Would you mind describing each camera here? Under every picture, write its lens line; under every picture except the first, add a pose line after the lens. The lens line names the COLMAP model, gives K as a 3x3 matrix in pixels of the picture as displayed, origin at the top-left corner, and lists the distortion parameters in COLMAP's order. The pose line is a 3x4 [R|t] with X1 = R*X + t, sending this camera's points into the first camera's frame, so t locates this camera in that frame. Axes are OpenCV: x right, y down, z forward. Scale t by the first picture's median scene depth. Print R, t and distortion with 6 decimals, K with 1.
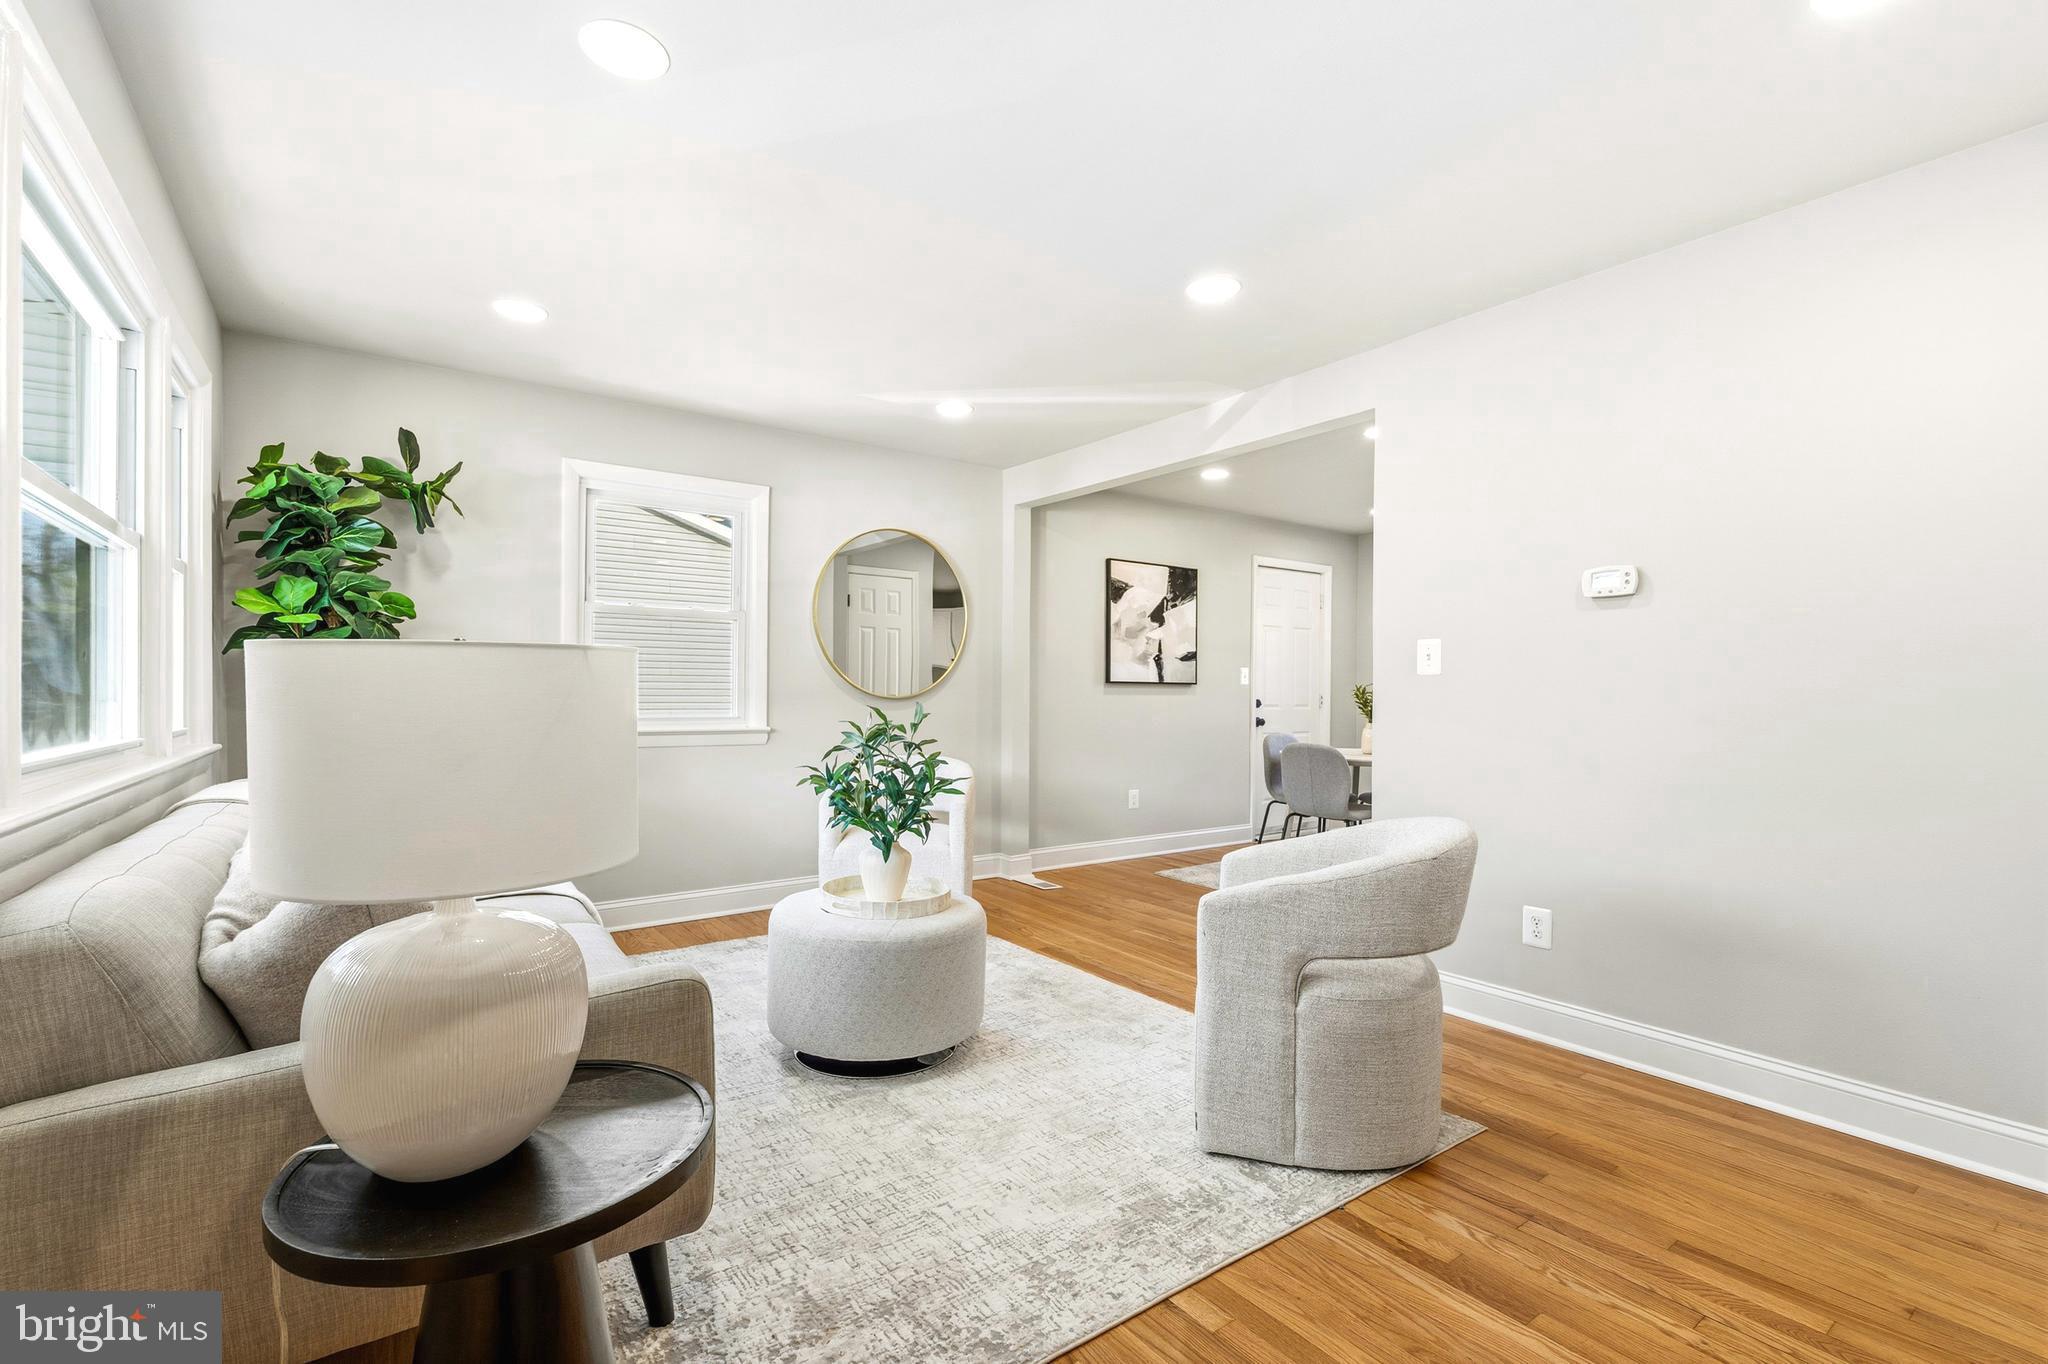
lens RADIAL K [[920.0, 0, 1018.0], [0, 920.0, 686.6], [0, 0, 1]] dist [-0.004735, 0.002377]
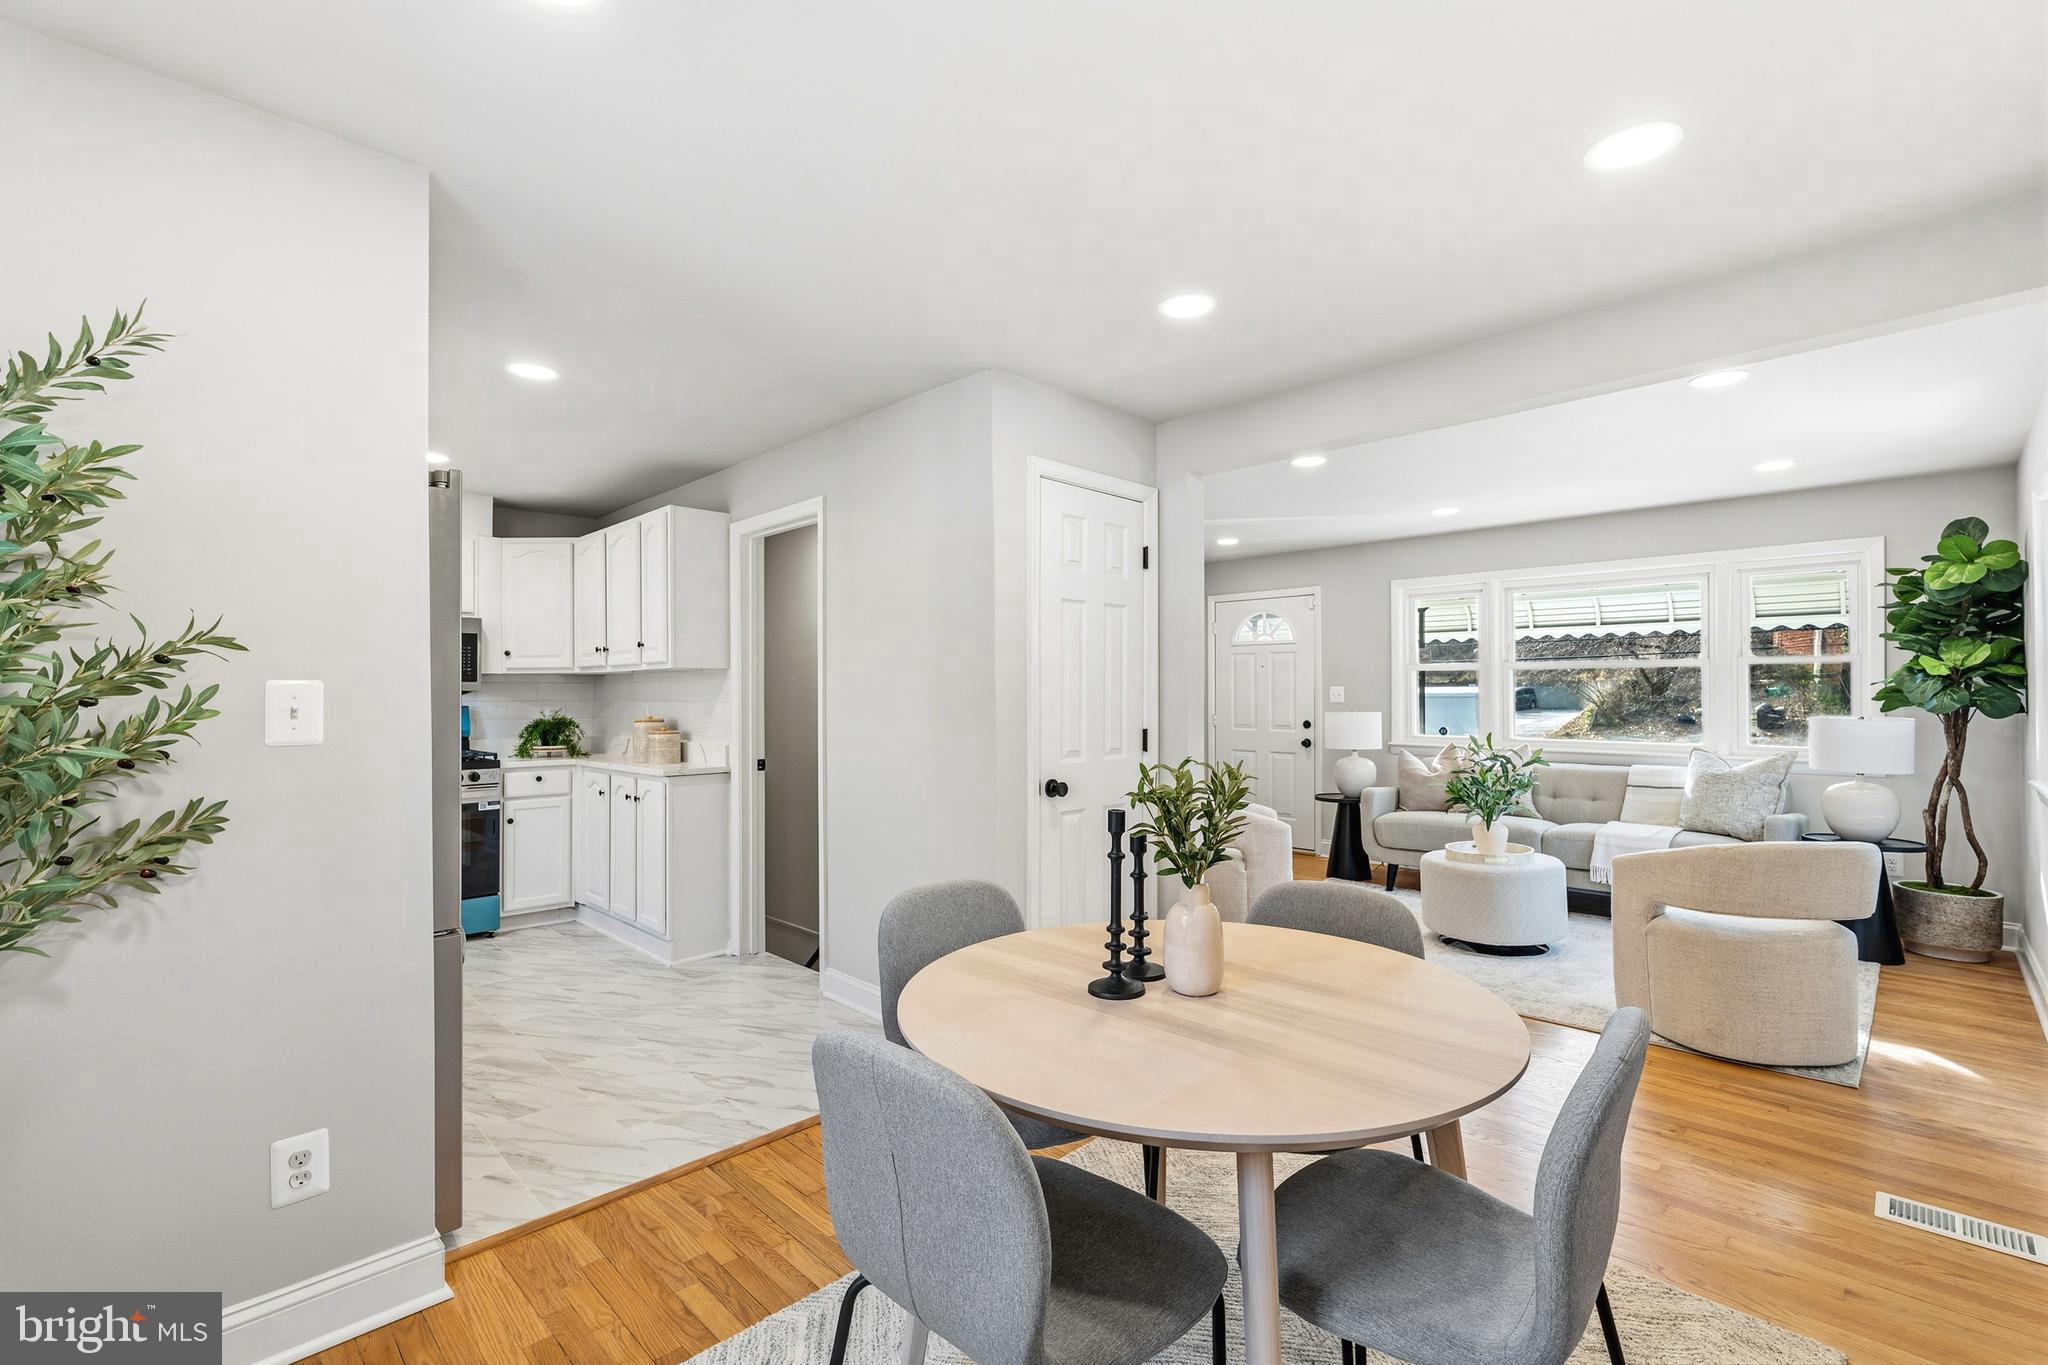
lens RADIAL K [[920.0, 0, 1014.4], [0, 920.0, 684.7], [0, 0, 1]] dist [-0.004735, 0.002377]
pose [[-0.987087, -0.007121, -0.160026, 0.456592], [-0.004486, 0.999848, -0.016827, -0.020107], [0.160121, -0.015892, -0.986969, 1.180910]]
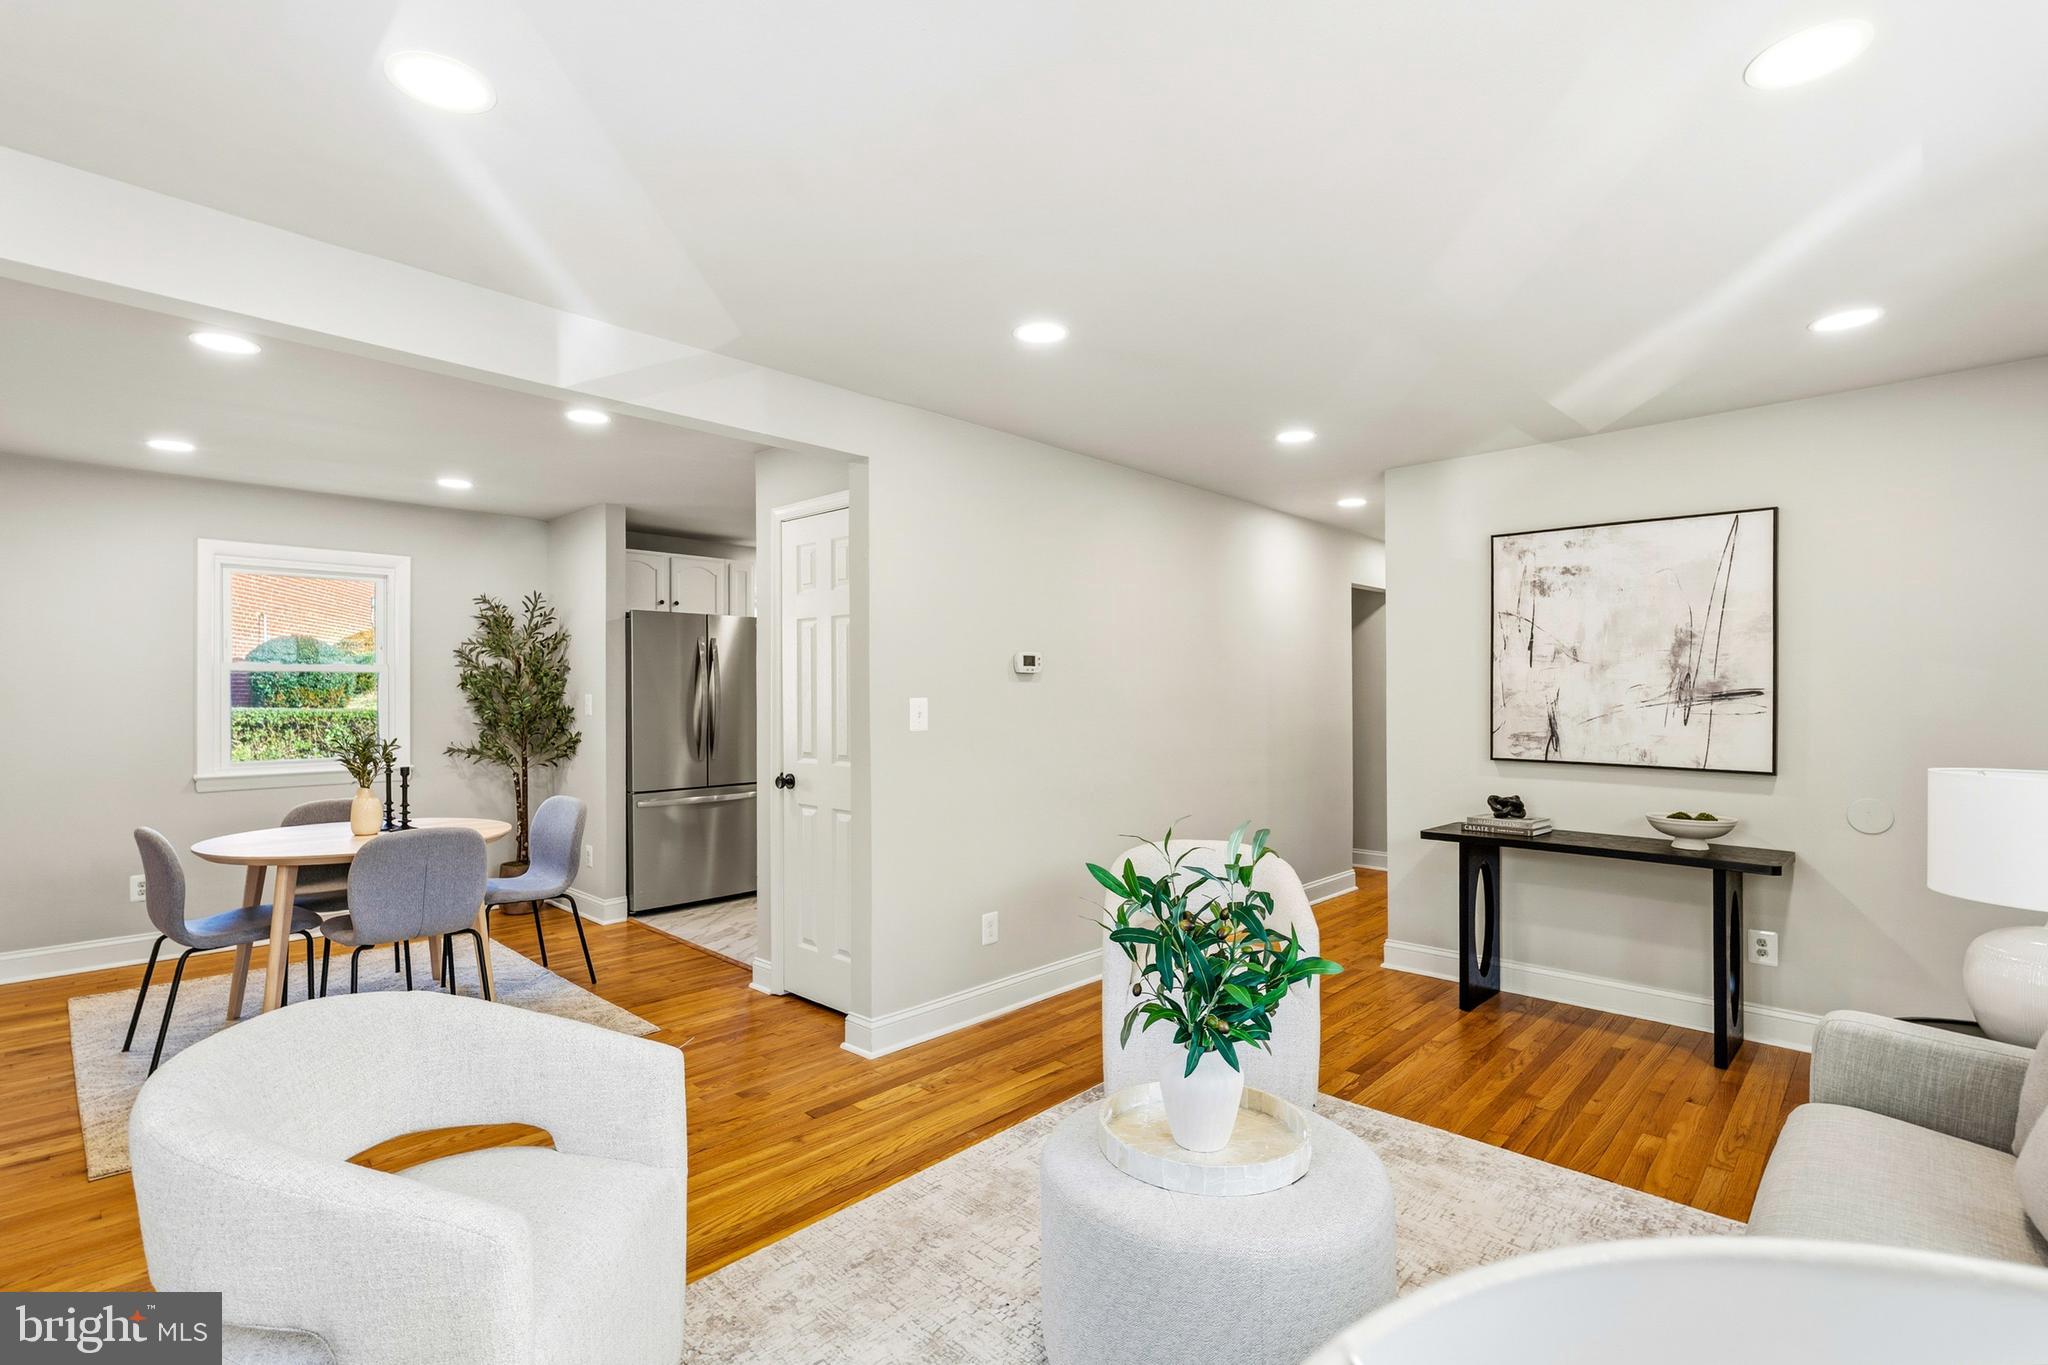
lens RADIAL K [[920.0, 0, 1015.3], [0, 920.0, 691.8], [0, 0, 1]] dist [-0.004735, 0.002377]
pose [[-0.183020, -0.002594, 0.983106, -0.342330], [-0.006379, 0.999979, 0.001451, -0.033361], [-0.983089, -0.006005, -0.183032, 0.591273]]
